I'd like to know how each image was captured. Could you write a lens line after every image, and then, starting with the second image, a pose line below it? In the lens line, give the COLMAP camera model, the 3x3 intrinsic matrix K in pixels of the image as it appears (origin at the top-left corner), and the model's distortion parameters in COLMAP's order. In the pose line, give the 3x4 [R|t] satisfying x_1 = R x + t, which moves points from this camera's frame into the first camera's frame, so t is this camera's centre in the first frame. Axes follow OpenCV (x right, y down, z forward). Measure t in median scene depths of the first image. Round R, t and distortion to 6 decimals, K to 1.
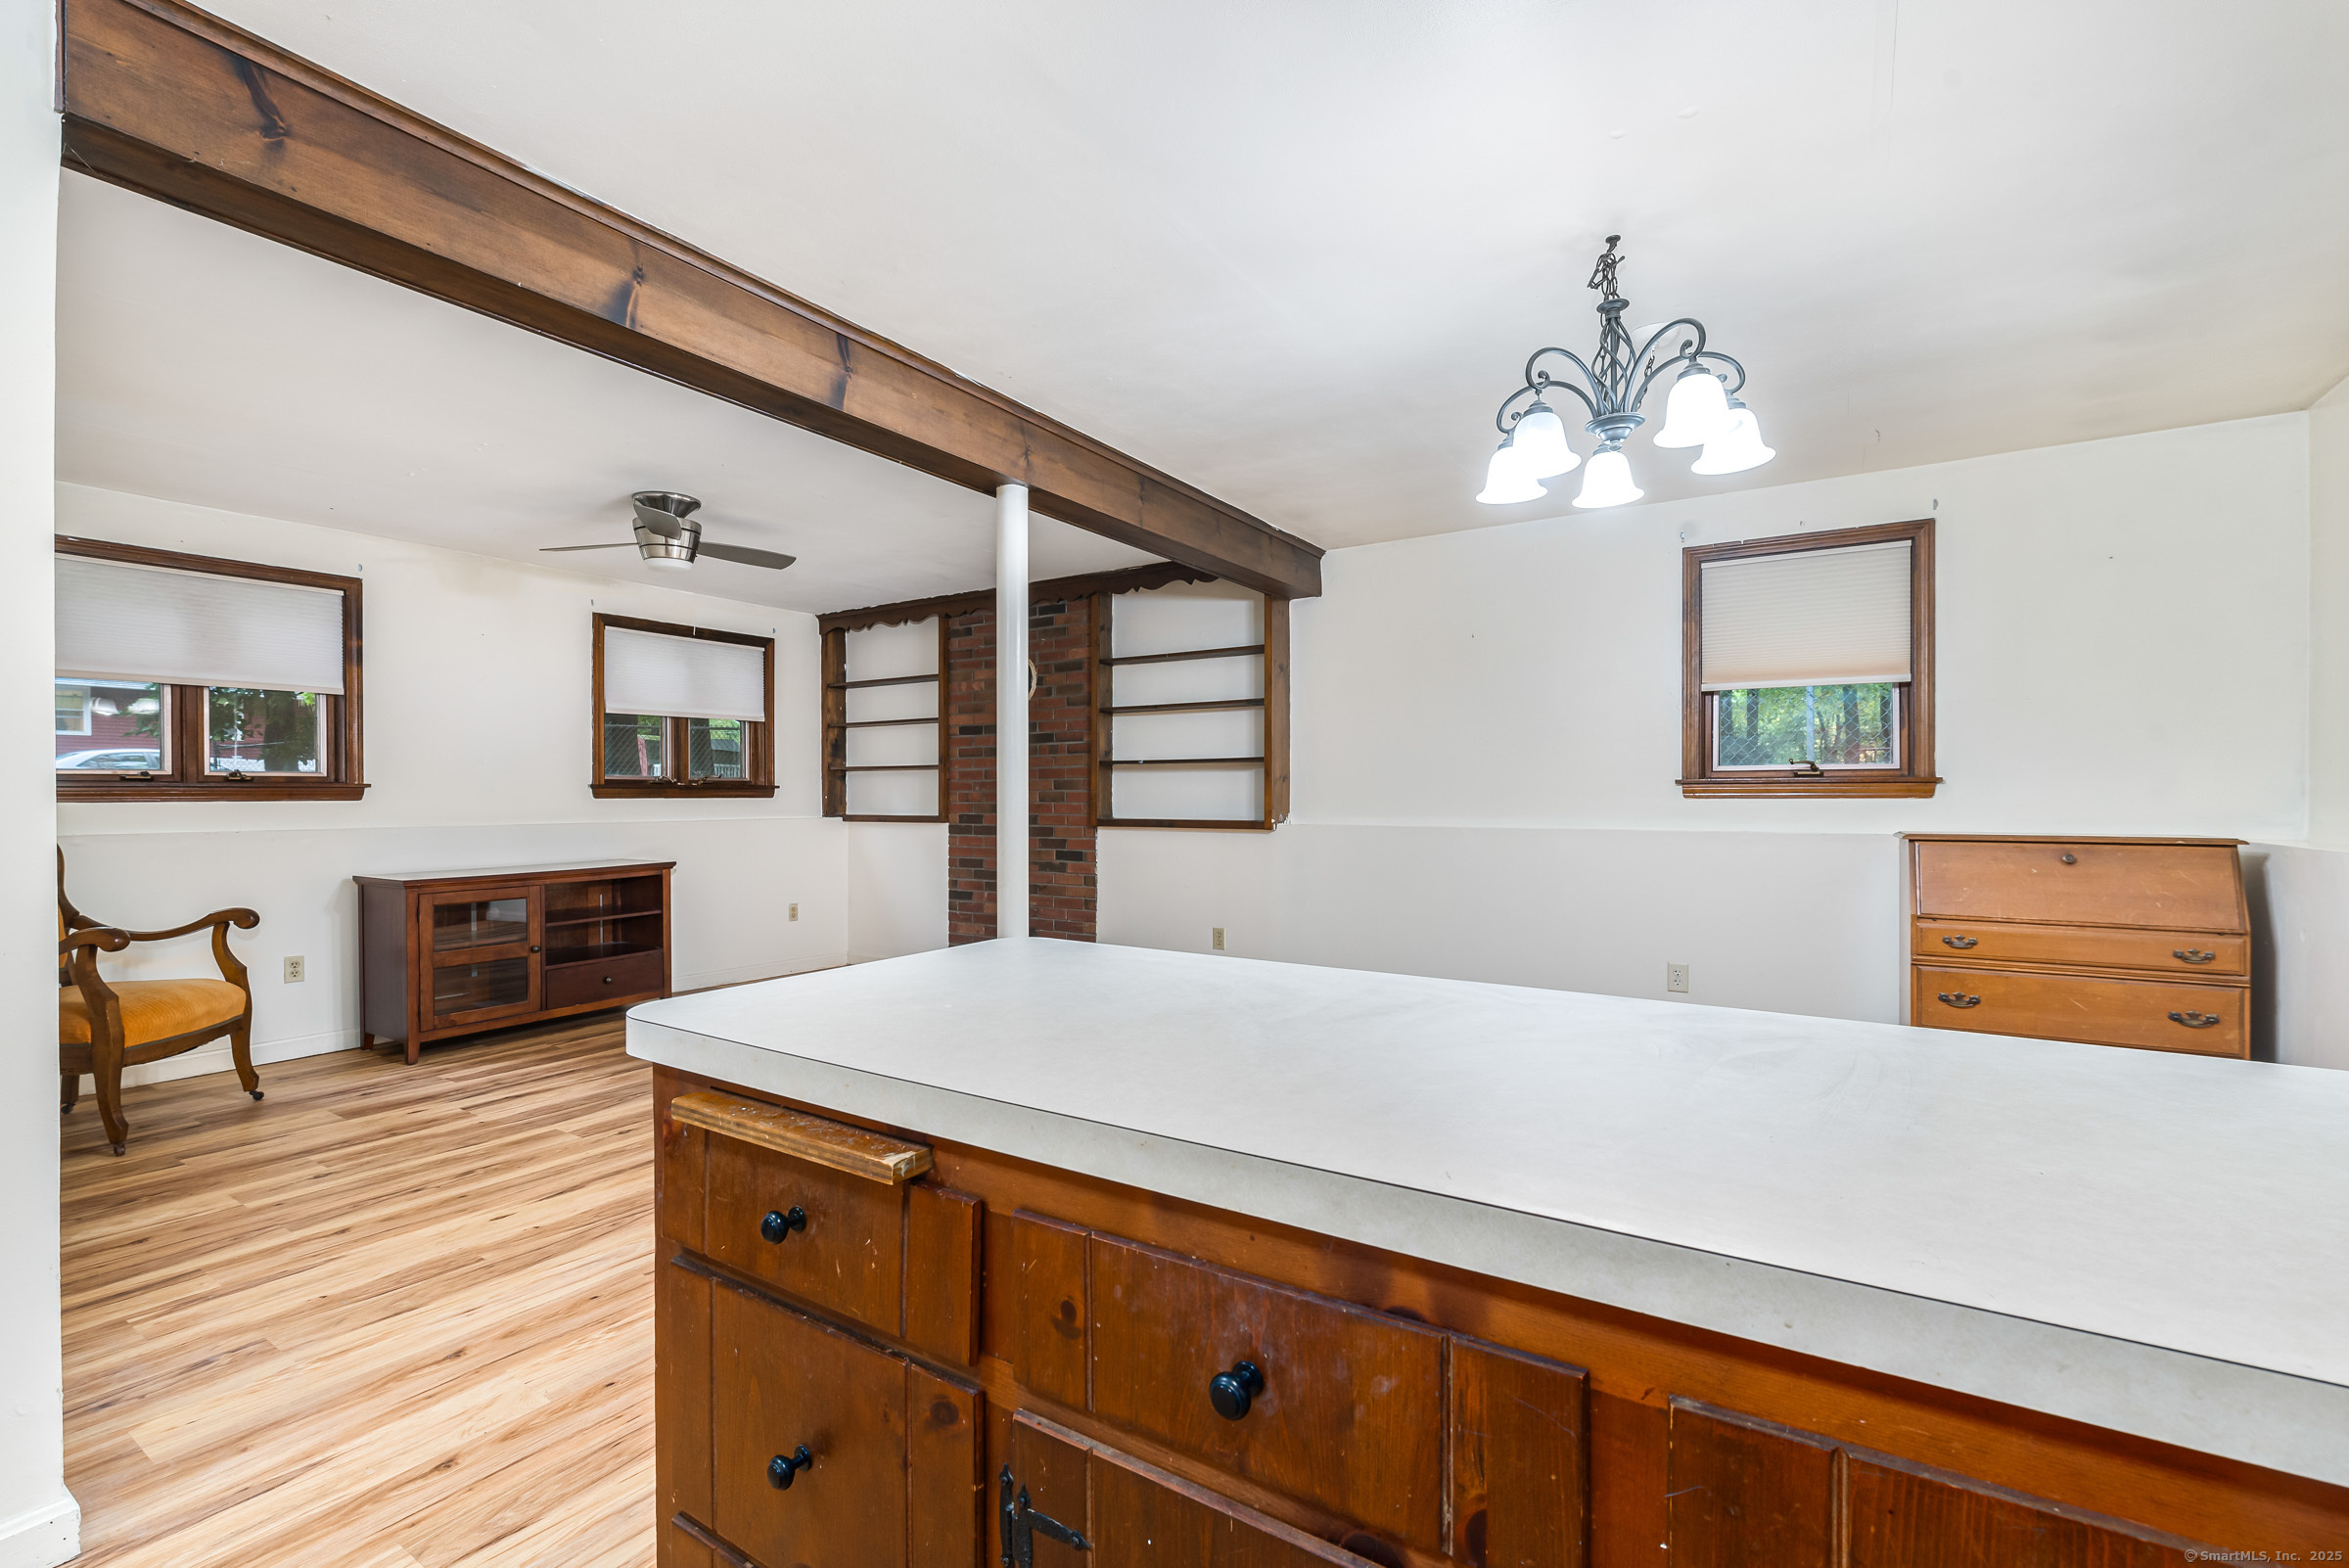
lens RADIAL K [[1010.8, 0, 1191.3], [0, 1010.8, 796.4], [0, 0, 1]] dist [0.002958, 0.000053]
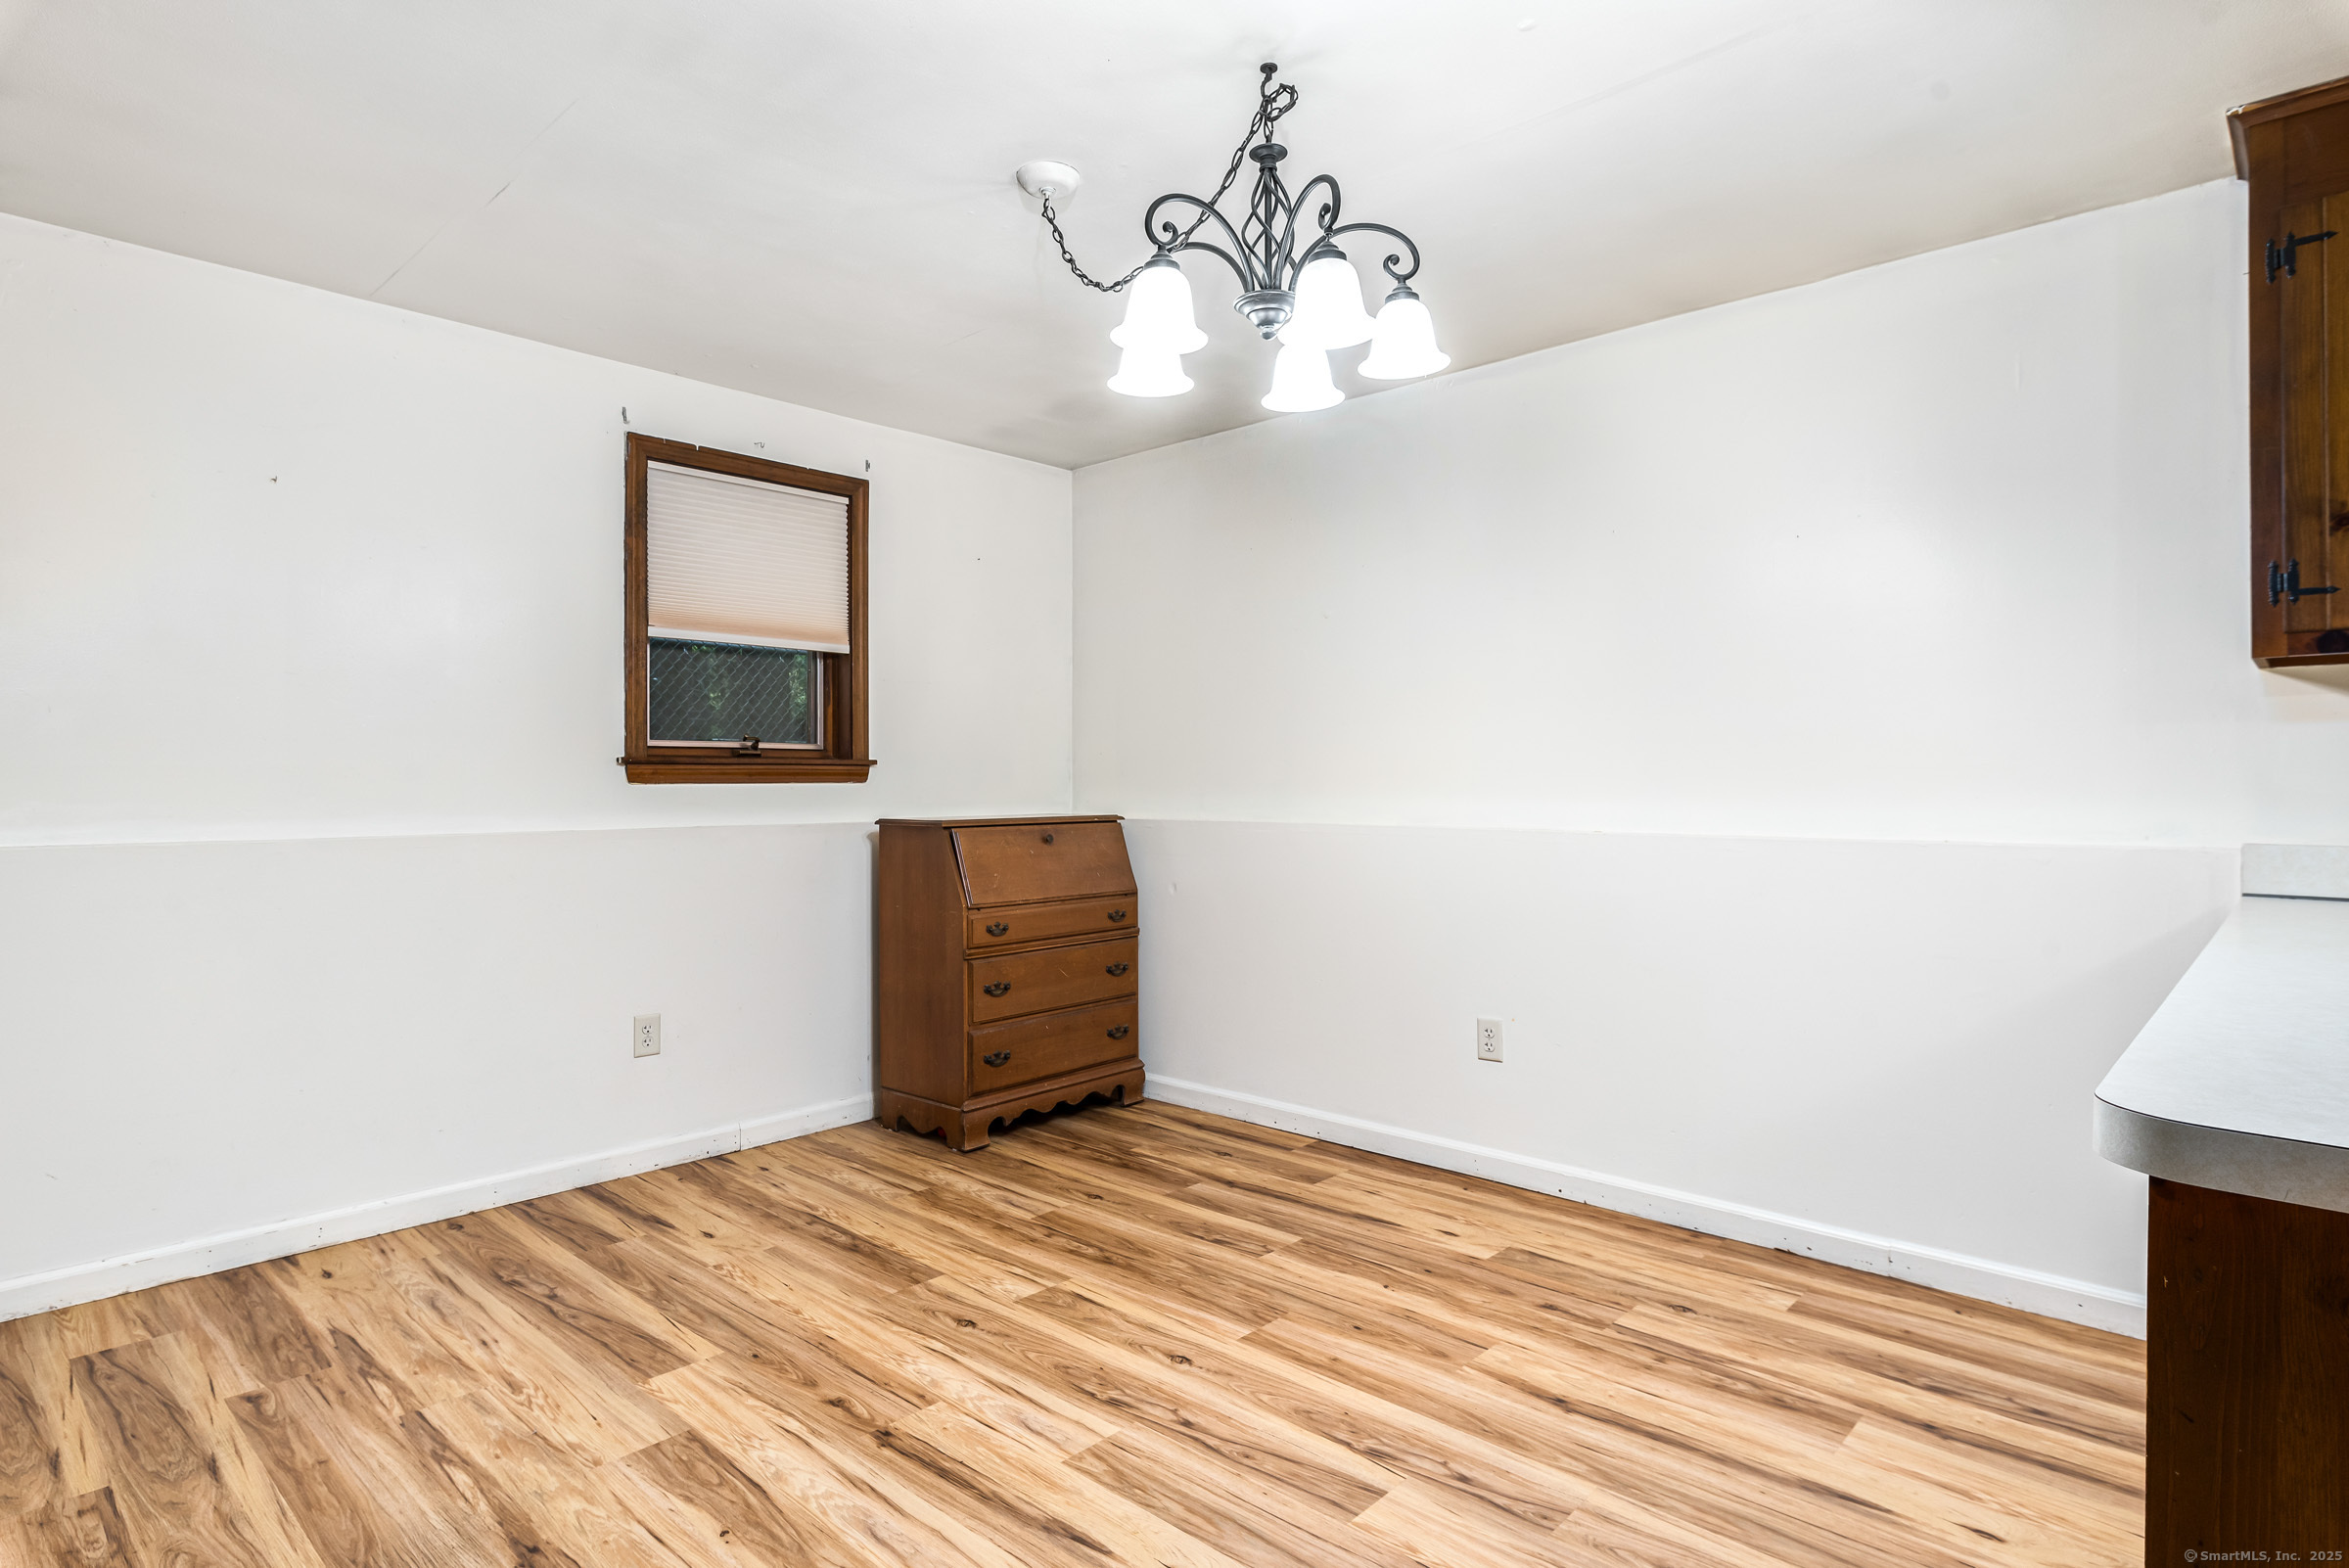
lens RADIAL K [[1227.8, 0, 1124.1], [0, 1227.8, 787.4], [0, 0, 1]] dist [-0.000411, 0.000150]
pose [[0.214831, -0.006373, 0.976631, -0.279840], [0.000271, 0.999979, 0.006466, -0.000960], [-0.976651, -0.001125, 0.214828, 0.470226]]
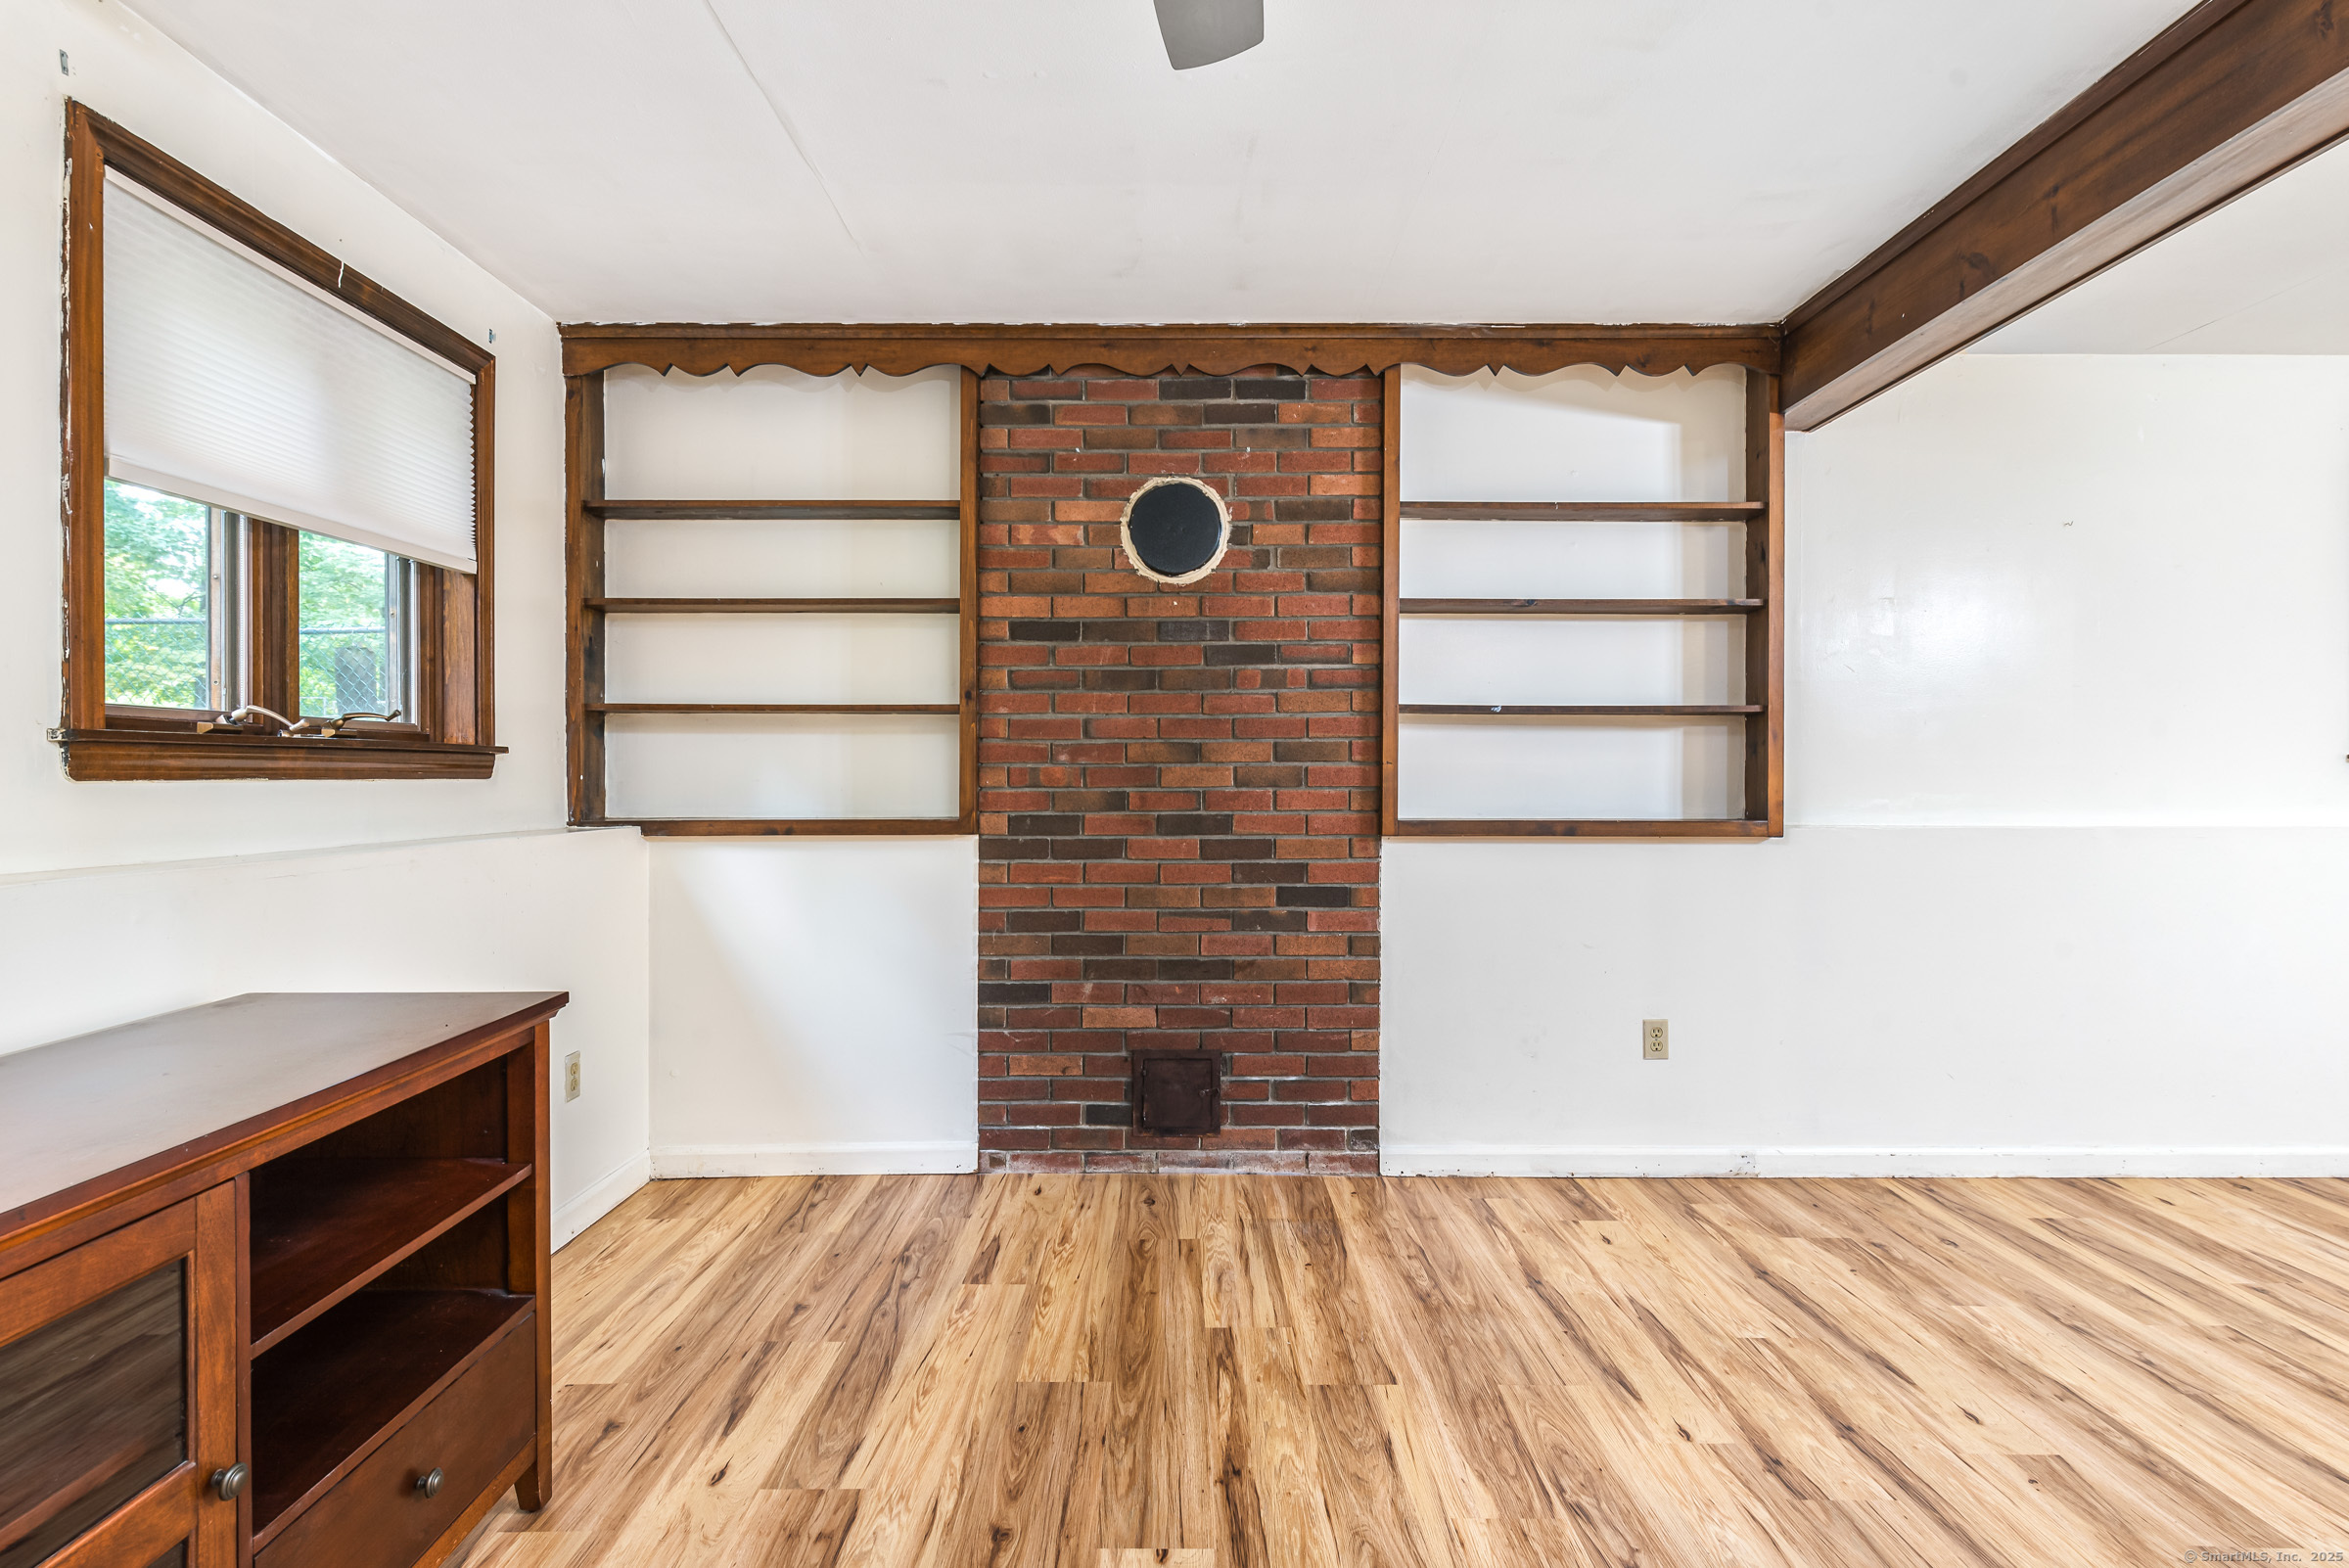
lens RADIAL K [[1211.9, 0, 1174.5], [0, 1211.9, 784.0], [0, 0, 1]] dist [0.002436, -0.000620]
pose [[0.847965, -0.002192, 0.530048, -0.650421], [-0.000789, 0.999985, 0.005399, 0.001080], [-0.530052, -0.004996, 0.847950, 0.714950]]
